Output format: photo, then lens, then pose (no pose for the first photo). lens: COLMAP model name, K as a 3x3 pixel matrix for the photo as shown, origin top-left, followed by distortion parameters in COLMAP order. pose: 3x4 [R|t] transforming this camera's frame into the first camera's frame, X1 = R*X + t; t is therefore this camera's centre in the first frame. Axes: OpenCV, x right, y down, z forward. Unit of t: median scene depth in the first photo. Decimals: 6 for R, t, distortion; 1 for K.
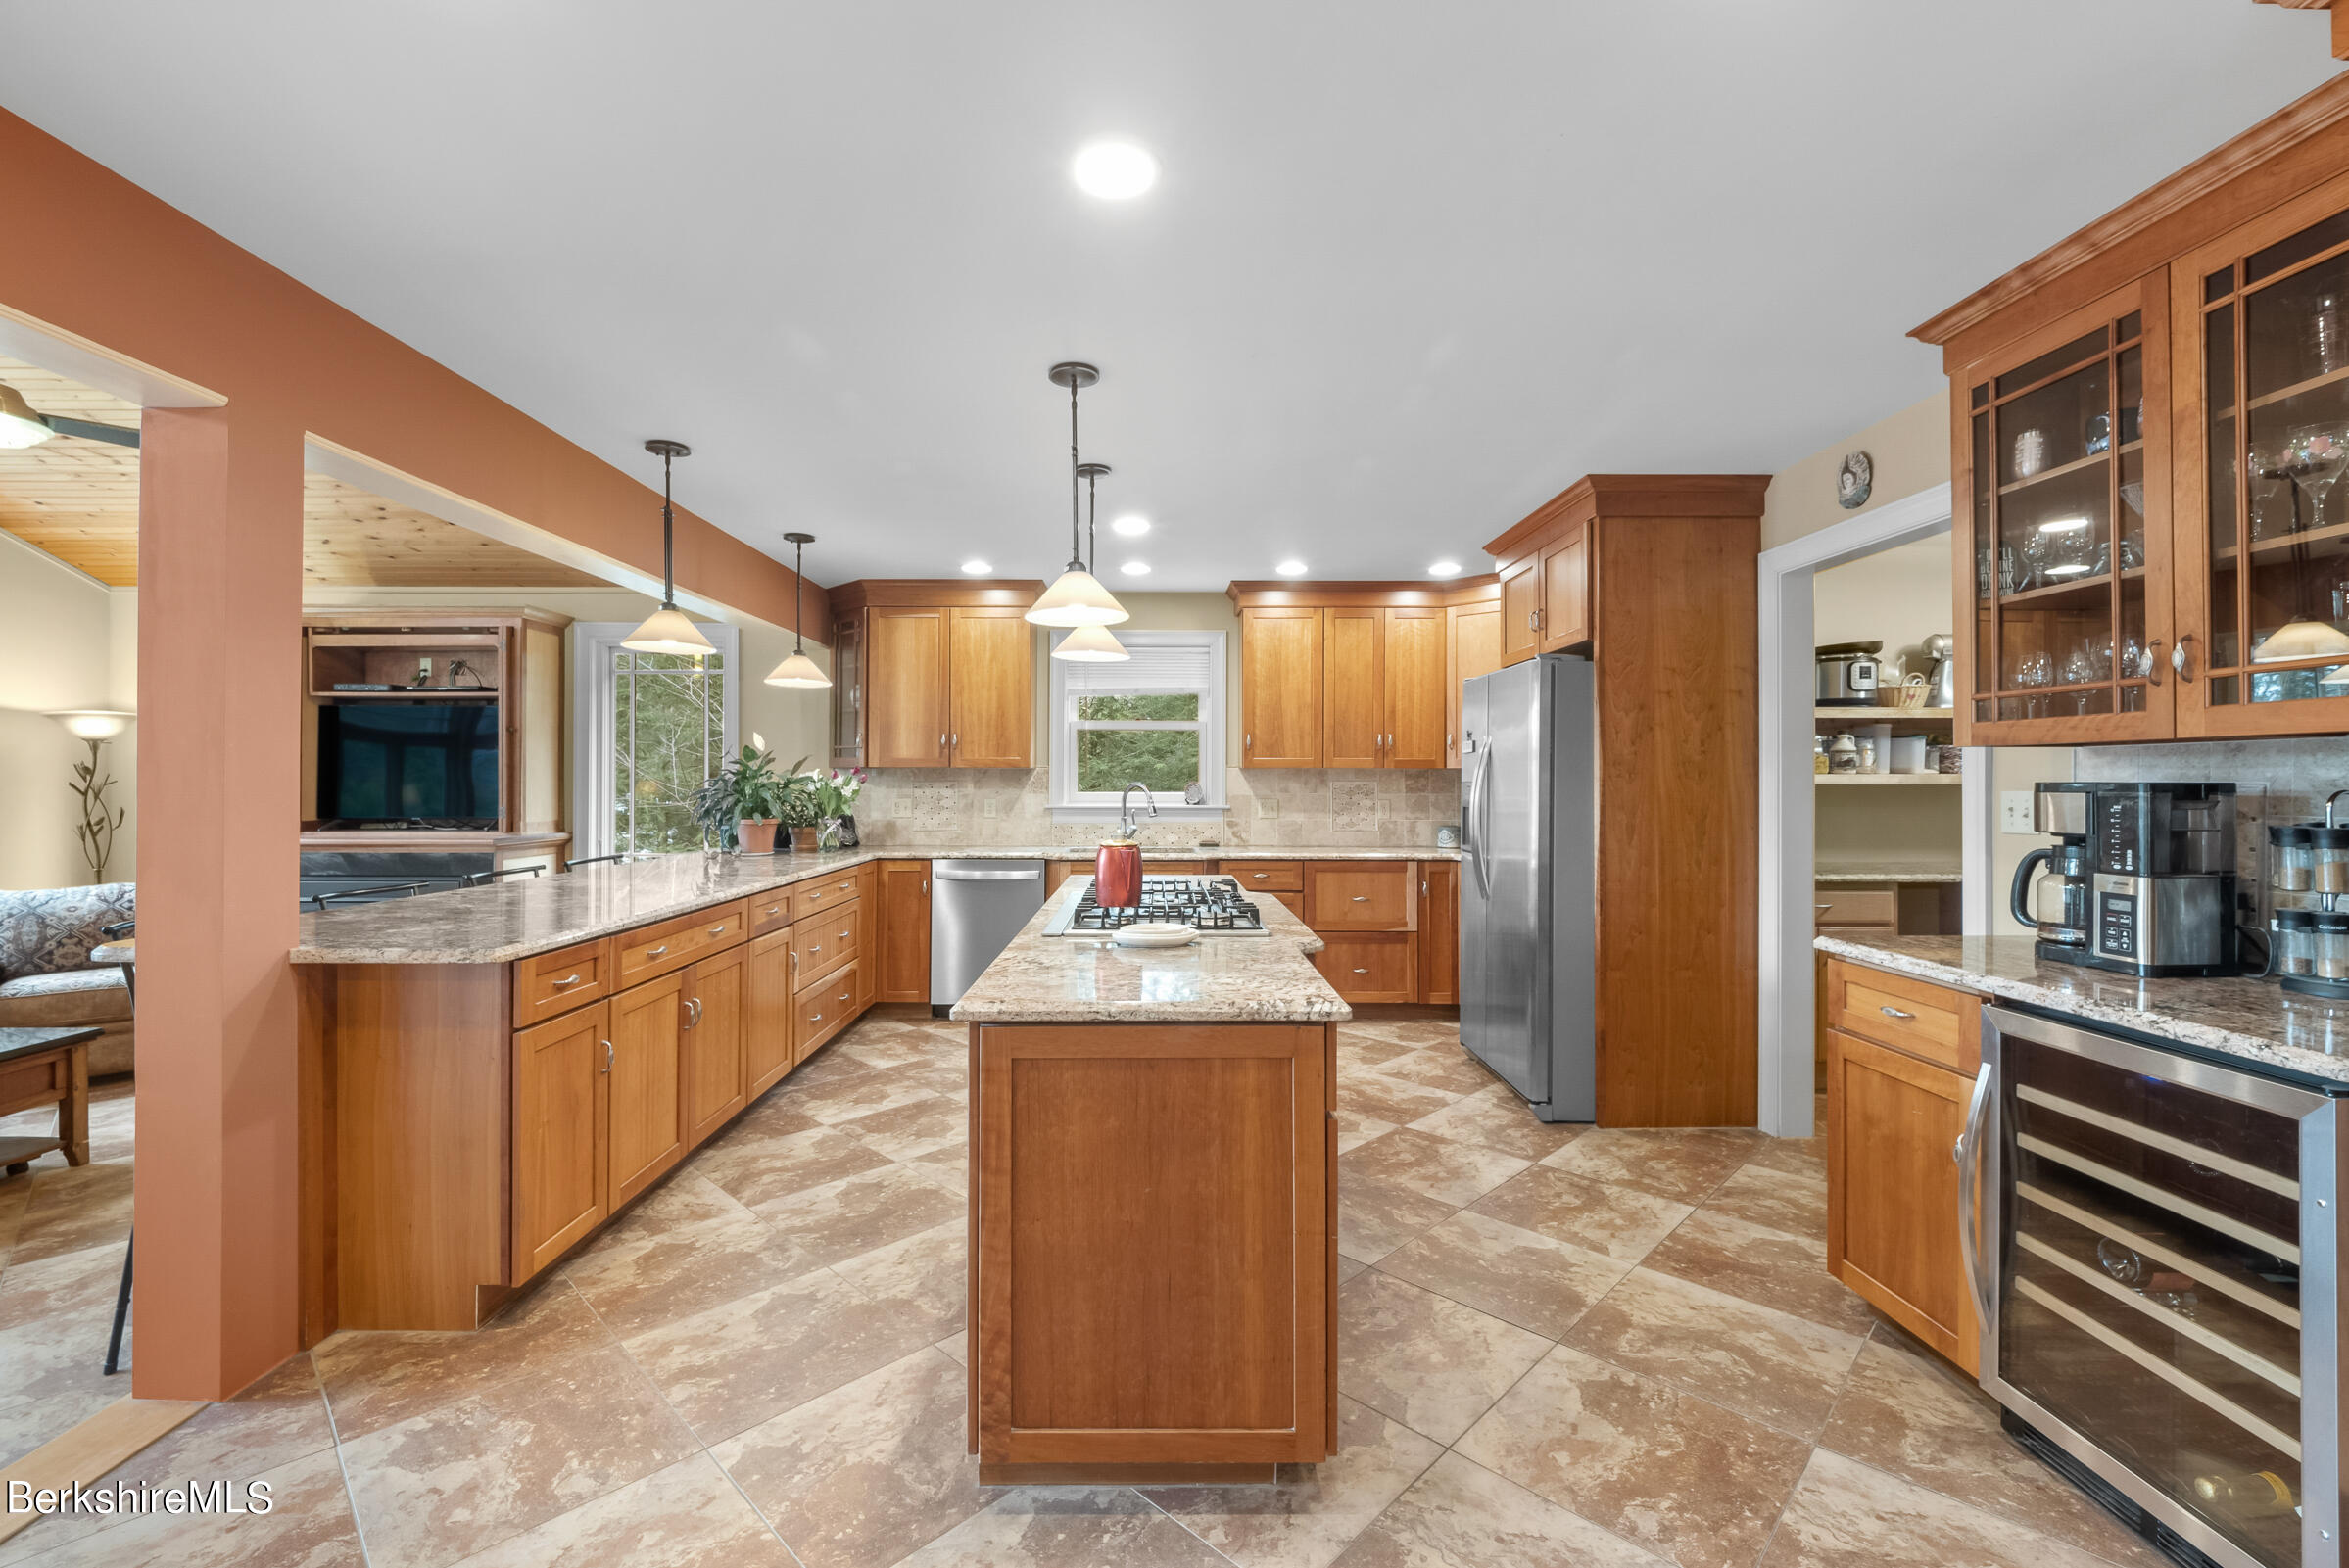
lens RADIAL K [[992.9, 0, 1163.0], [0, 992.9, 773.5], [0, 0, 1]] dist [-0.002337, -0.000754]
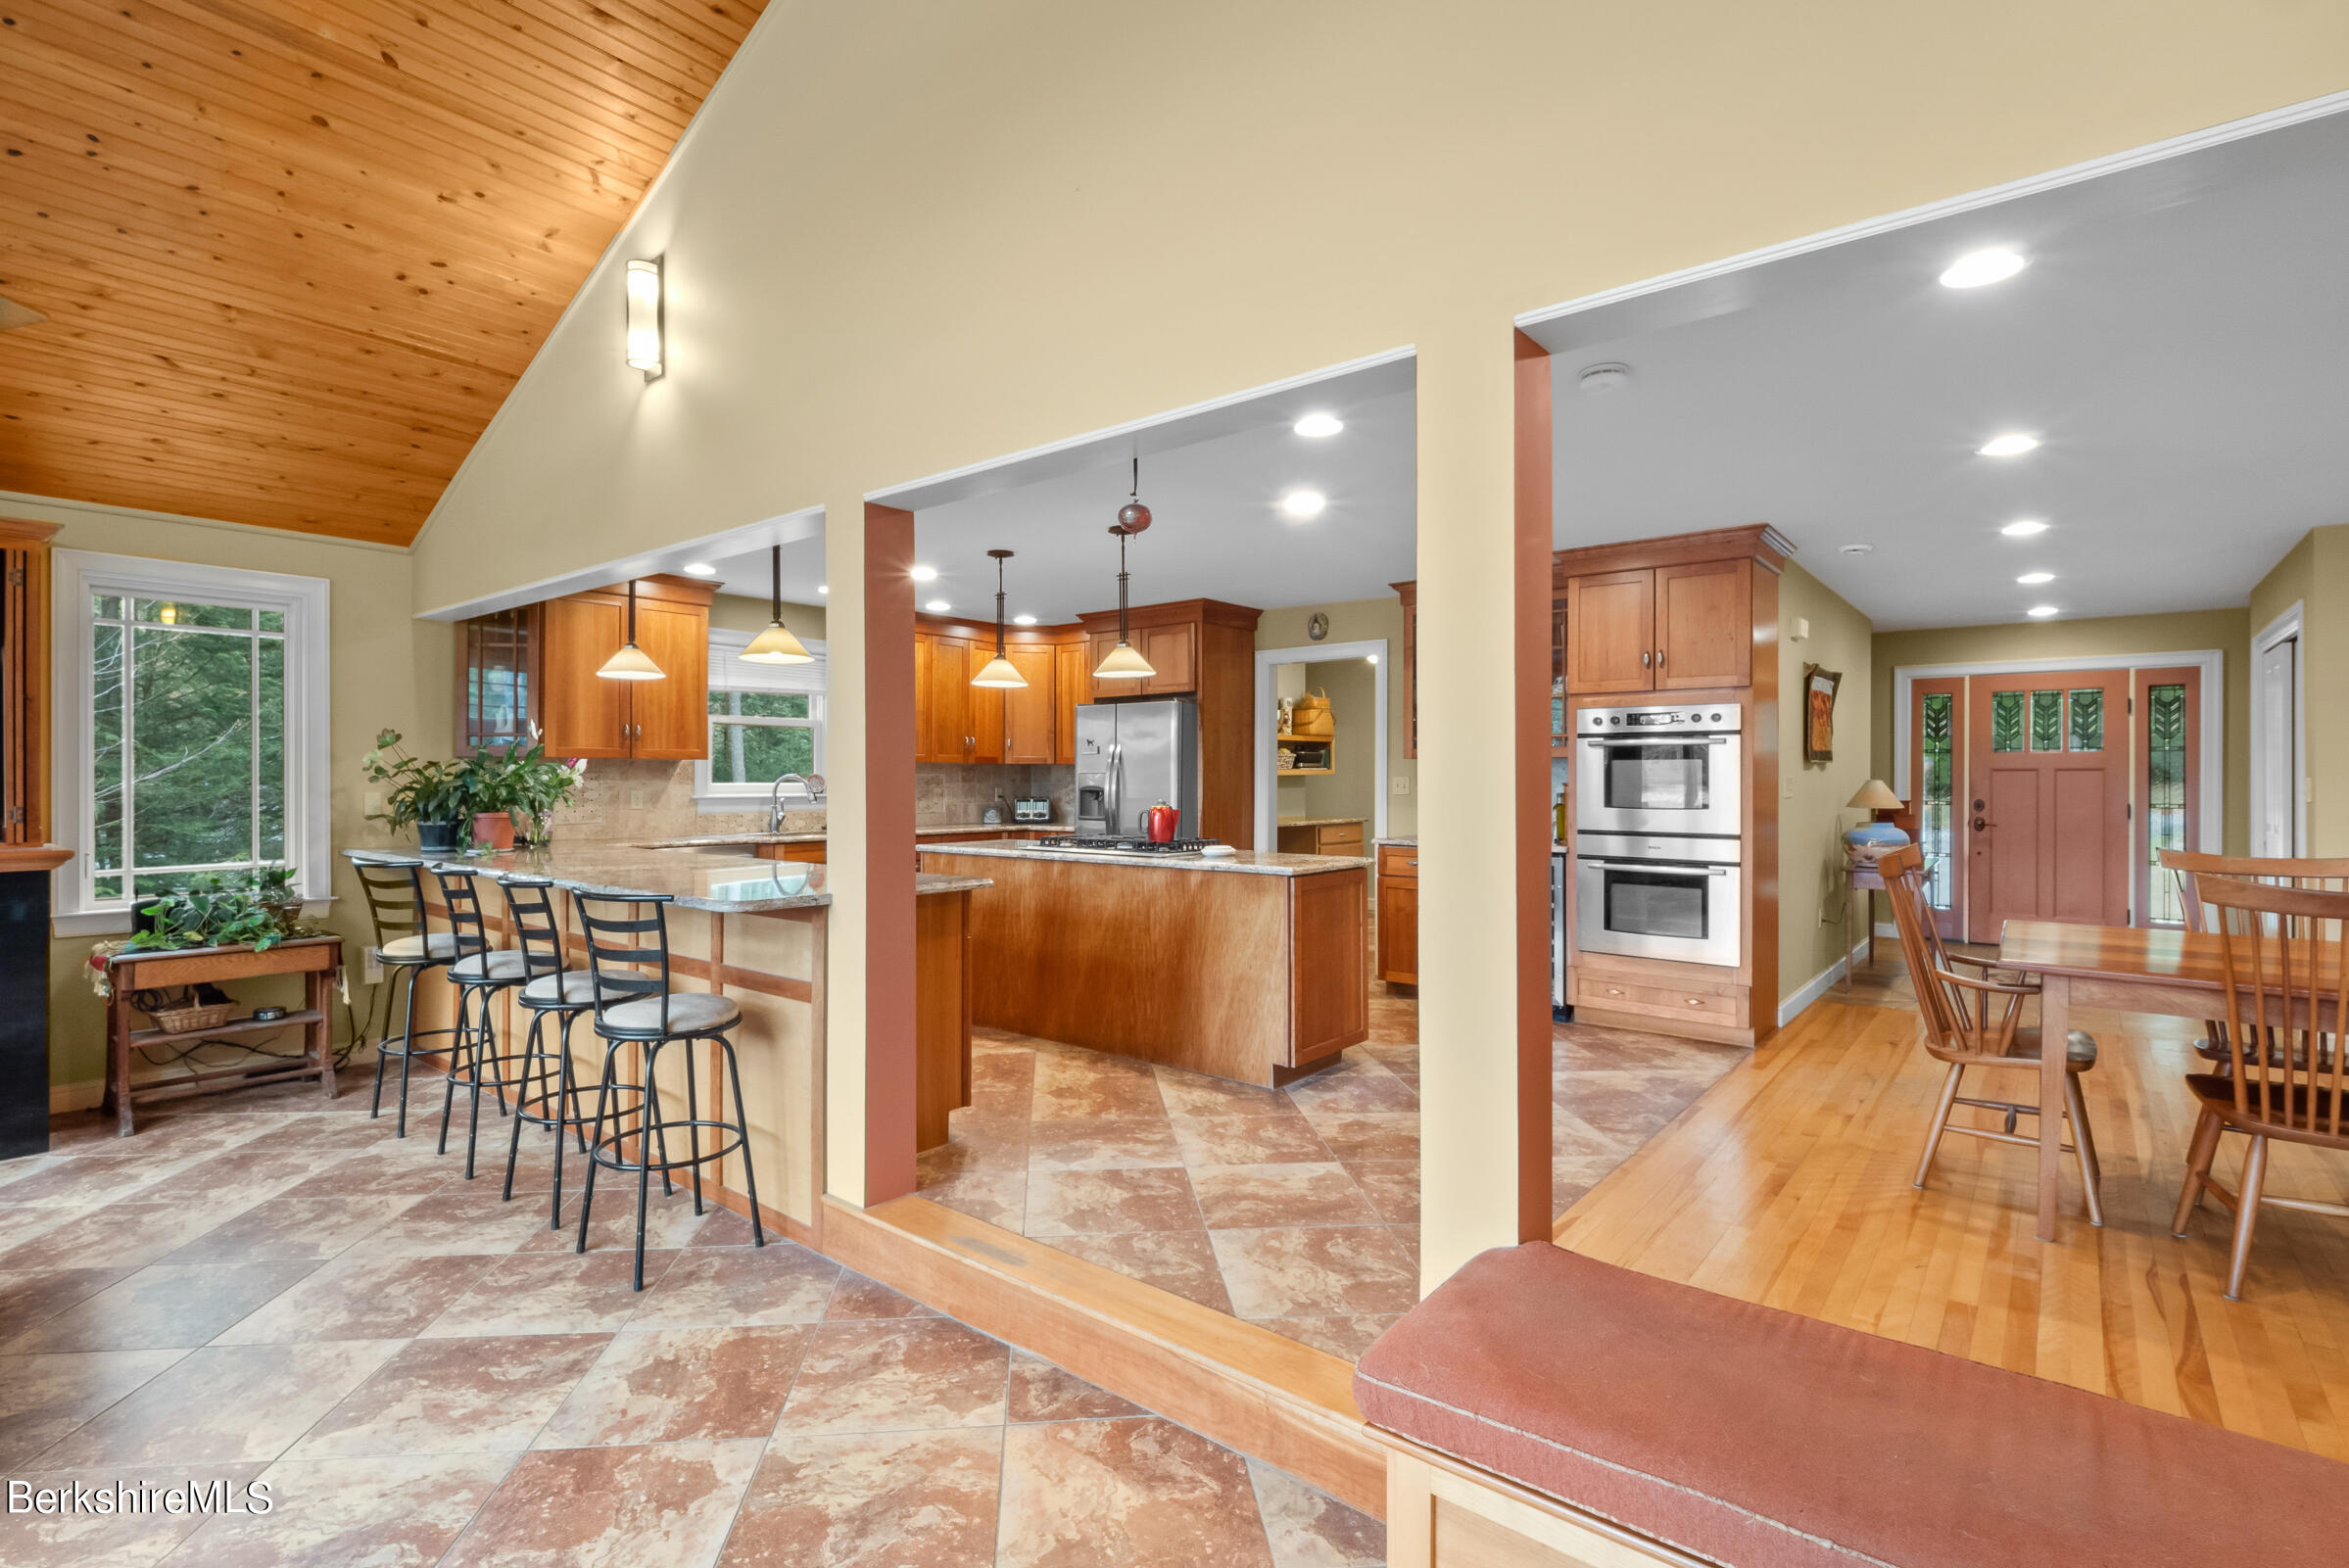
lens RADIAL K [[1097.2, 0, 1177.6], [0, 1097.2, 773.5], [0, 0, 1]] dist [0.000312, -0.000267]
pose [[0.622156, 0.001802, 0.782891, -0.733883], [-0.004383, 0.999990, 0.001181, 0.005258], [-0.782881, -0.004166, 0.622158, -0.113459]]
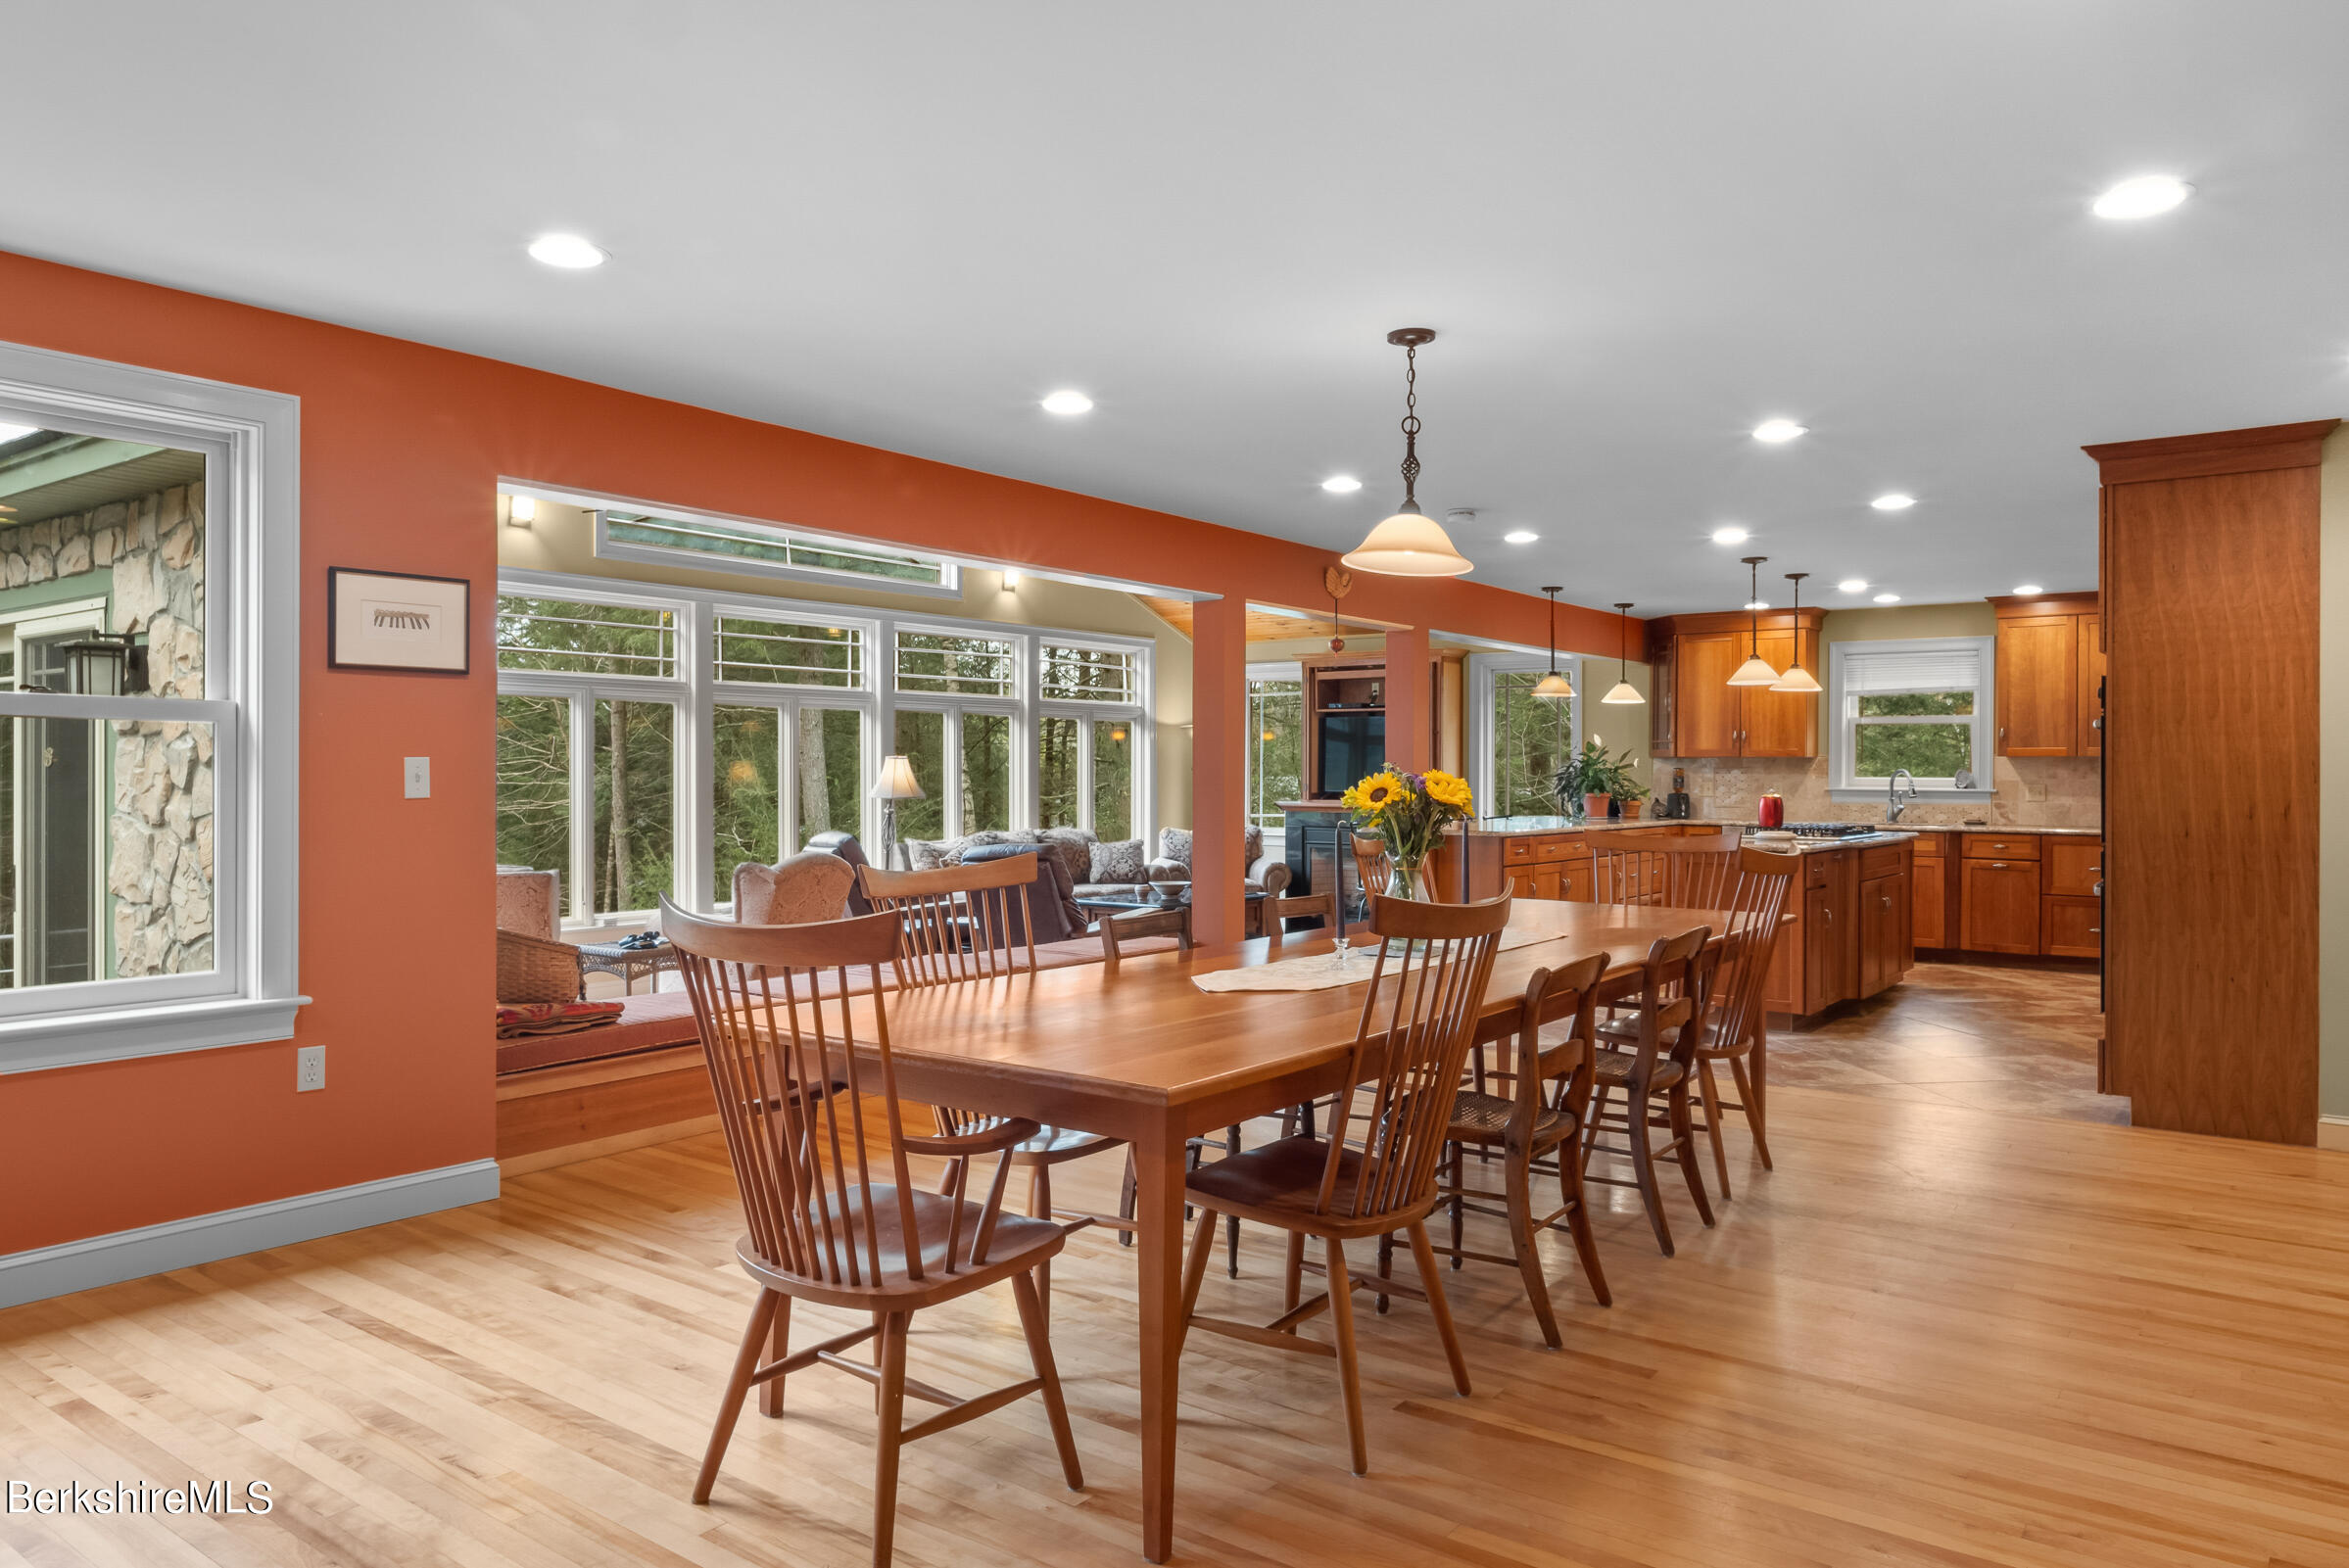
lens RADIAL K [[1565.7, 0, 1158.7], [0, 1565.7, 768.5], [0, 0, 1]] dist [0.005692, 0.003052]
pose [[0.797035, 0.001580, -0.603931, 0.407030], [0.001833, 0.999986, 0.005036, -0.002601], [0.603930, -0.005121, 0.797021, -1.062738]]
